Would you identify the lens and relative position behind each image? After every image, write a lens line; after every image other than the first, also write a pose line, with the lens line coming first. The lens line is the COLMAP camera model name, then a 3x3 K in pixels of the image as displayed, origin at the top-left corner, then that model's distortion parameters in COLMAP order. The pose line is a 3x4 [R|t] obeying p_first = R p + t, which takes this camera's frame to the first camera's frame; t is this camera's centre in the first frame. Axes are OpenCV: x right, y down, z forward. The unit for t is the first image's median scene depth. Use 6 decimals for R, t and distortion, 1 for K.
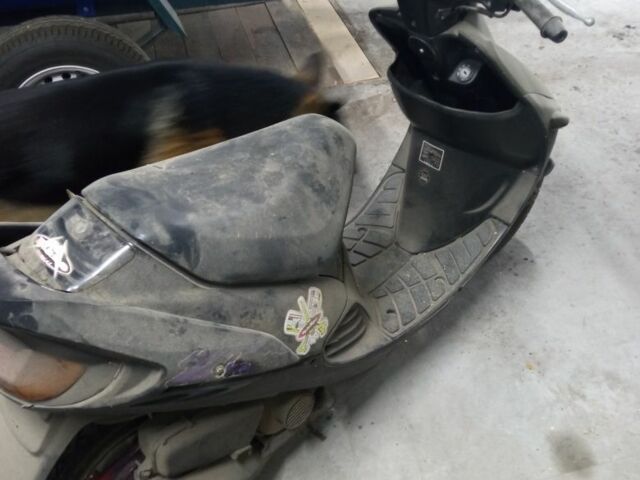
lens RADIAL K [[609.0, 0, 319.7], [0, 609.0, 241.4], [0, 0, 1]] dist [0.006778, 0.000000]
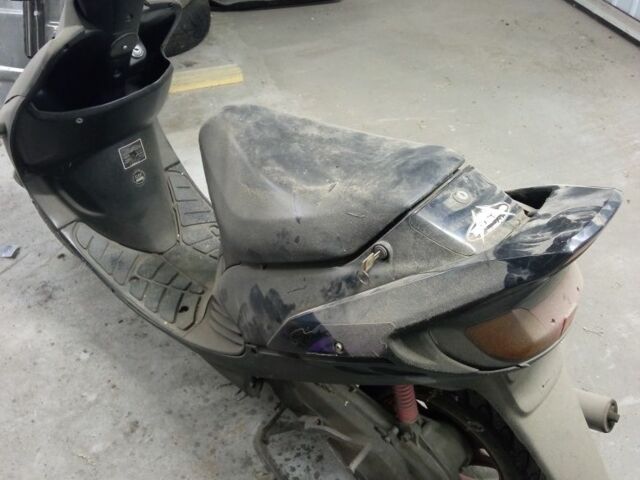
lens RADIAL K [[609.0, 0, 319.8], [0, 609.0, 238.4], [0, 0, 1]] dist [0.006778, 0.000000]
pose [[-0.034315, -0.690313, 0.722697, -1.179409], [0.699989, 0.499527, 0.510380, -0.679227], [-0.713329, 0.523394, 0.466070, 0.737666]]
